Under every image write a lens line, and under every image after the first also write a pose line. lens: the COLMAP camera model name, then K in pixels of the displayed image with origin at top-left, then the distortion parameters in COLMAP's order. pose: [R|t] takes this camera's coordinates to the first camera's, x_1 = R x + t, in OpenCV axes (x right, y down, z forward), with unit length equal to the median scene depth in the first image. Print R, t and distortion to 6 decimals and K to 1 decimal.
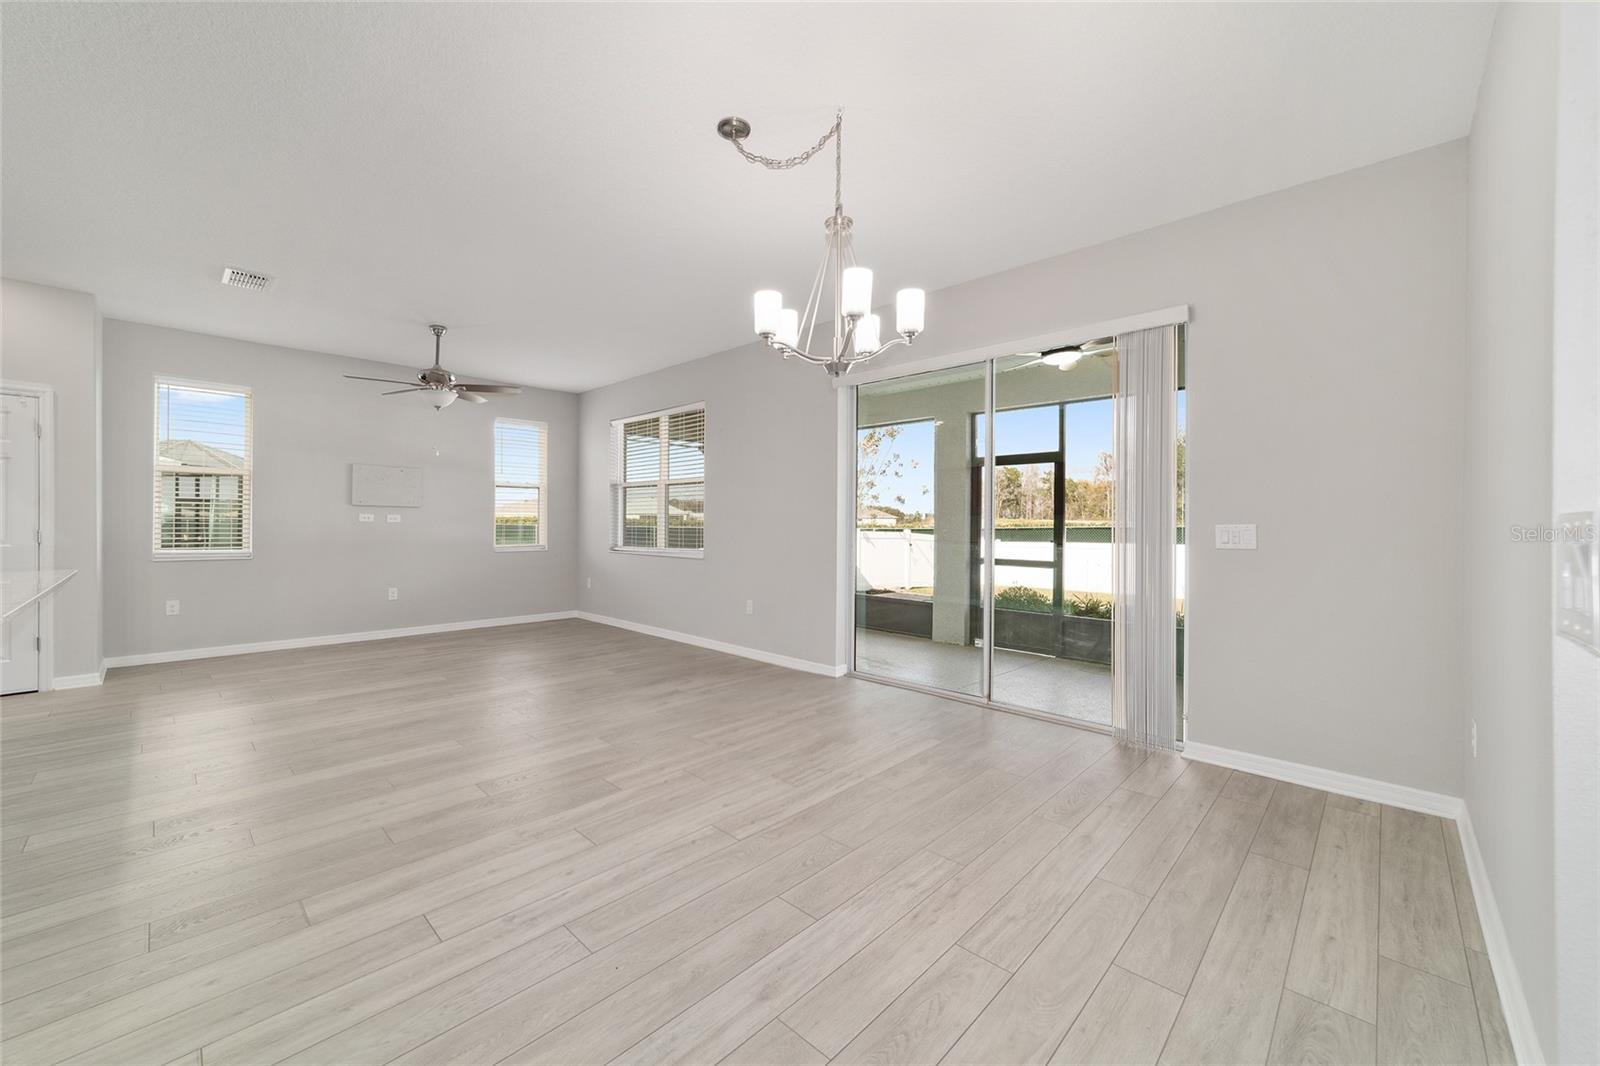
lens RADIAL K [[614.8, 0, 797.4], [0, 614.8, 528.1], [0, 0, 1]] dist [-0.015256, 0.007065]
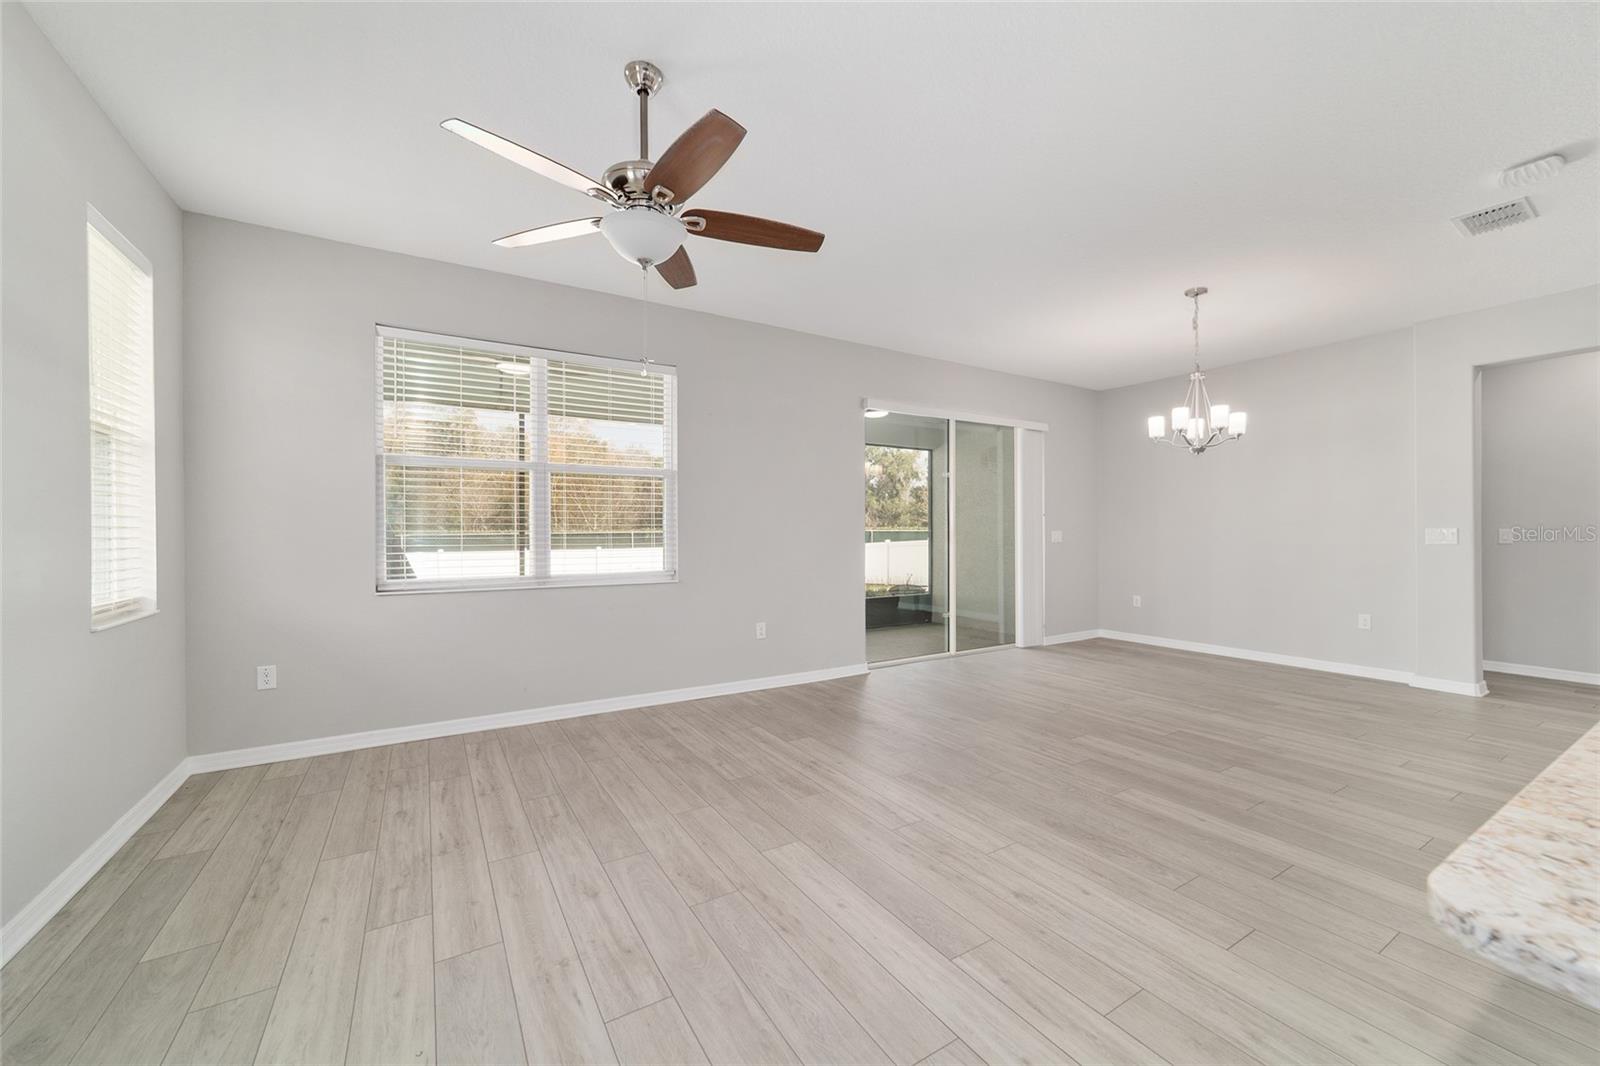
lens RADIAL K [[614.8, 0, 801.6], [0, 614.8, 538.2], [0, 0, 1]] dist [-0.015256, 0.007065]
pose [[0.253260, -0.017056, 0.967248, -2.318881], [0.011077, 0.999830, 0.014730, -0.031535], [-0.967335, 0.006983, 0.253406, 1.893453]]
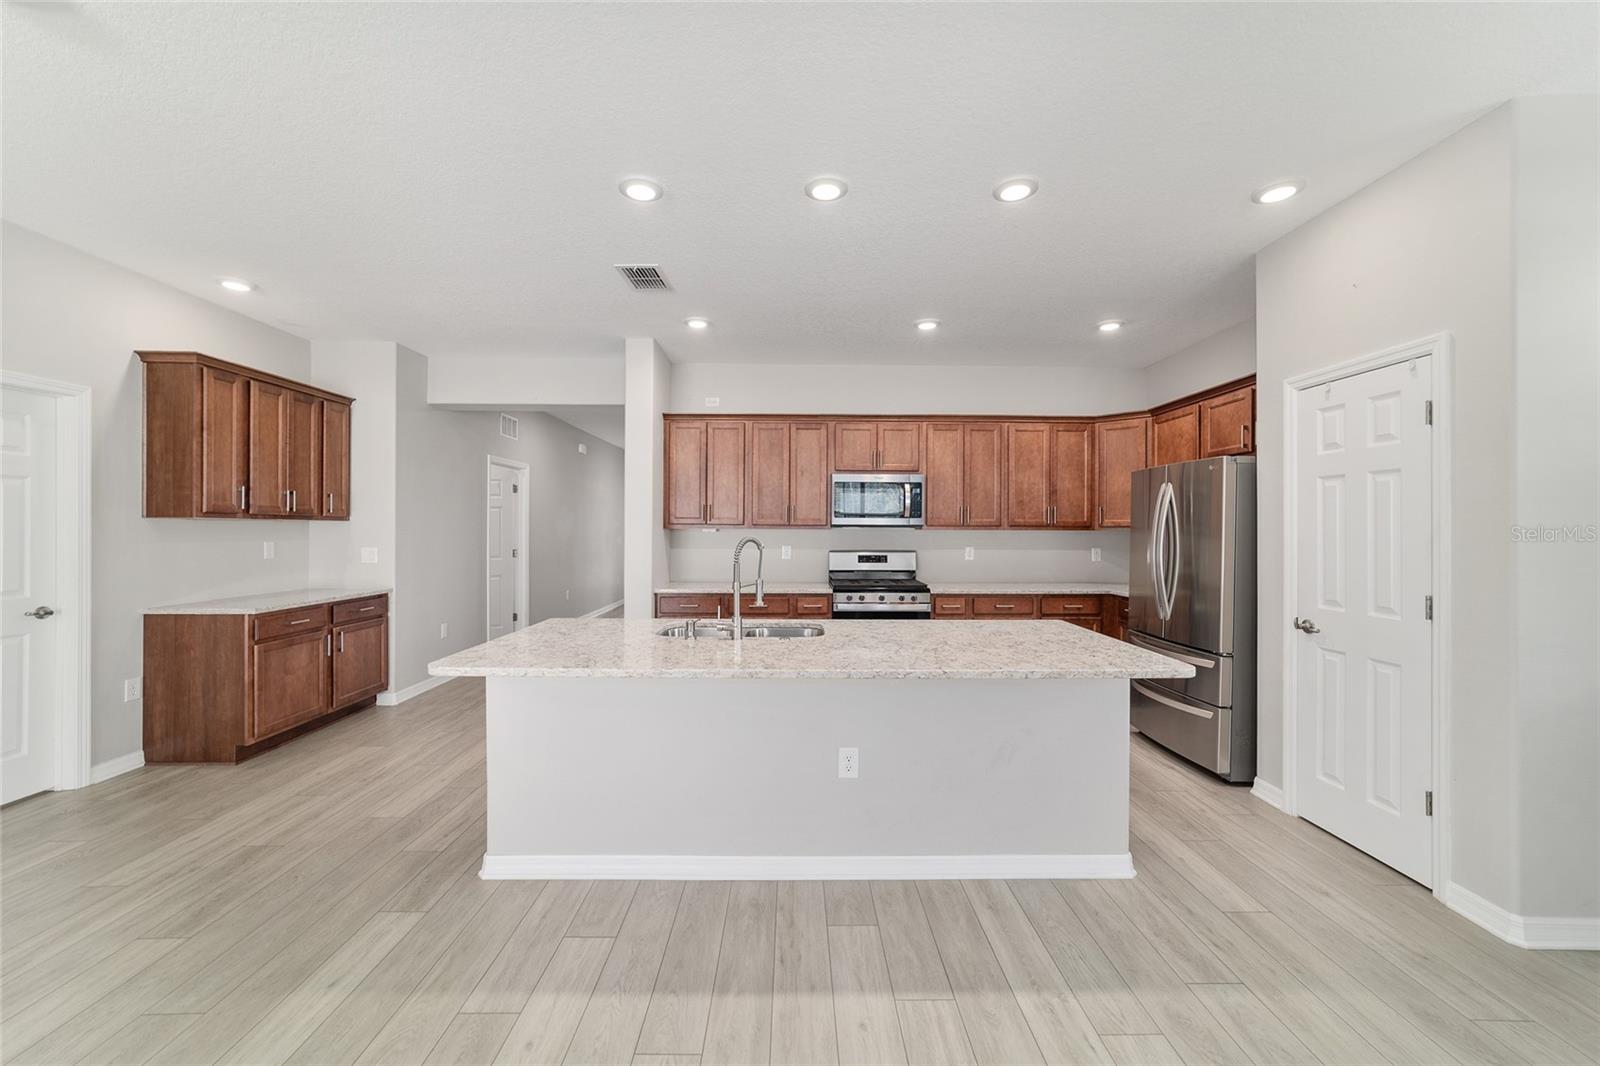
lens RADIAL K [[614.8, 0, 799.1], [0, 614.8, 528.6], [0, 0, 1]] dist [-0.015256, 0.007065]
pose [[-0.717875, -0.011080, -0.696084, -0.903748], [-0.013601, 0.999906, -0.001890, -0.095572], [0.696039, 0.008111, -0.717958, 1.967421]]
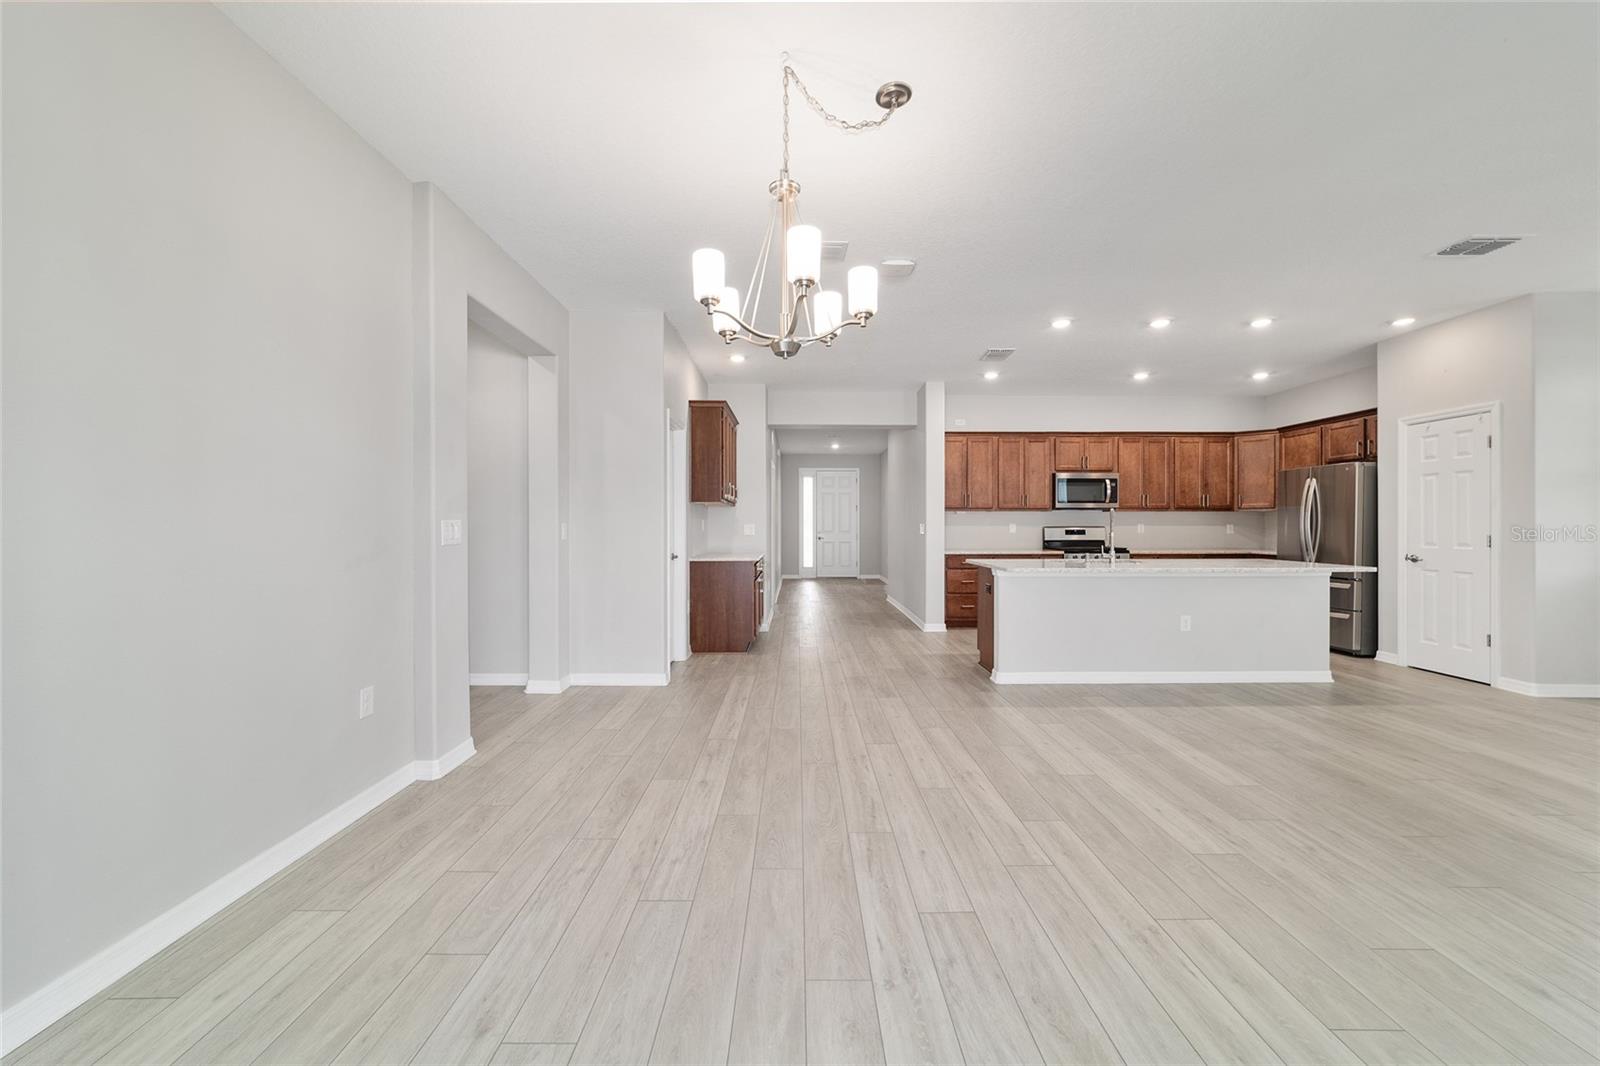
lens RADIAL K [[614.8, 0, 798.1], [0, 614.8, 528.9], [0, 0, 1]] dist [-0.015256, 0.007065]
pose [[-0.721958, -0.003608, -0.691928, 0.742773], [-0.009077, 0.999950, 0.004257, -0.002776], [0.691878, 0.009354, -0.721954, 1.838390]]
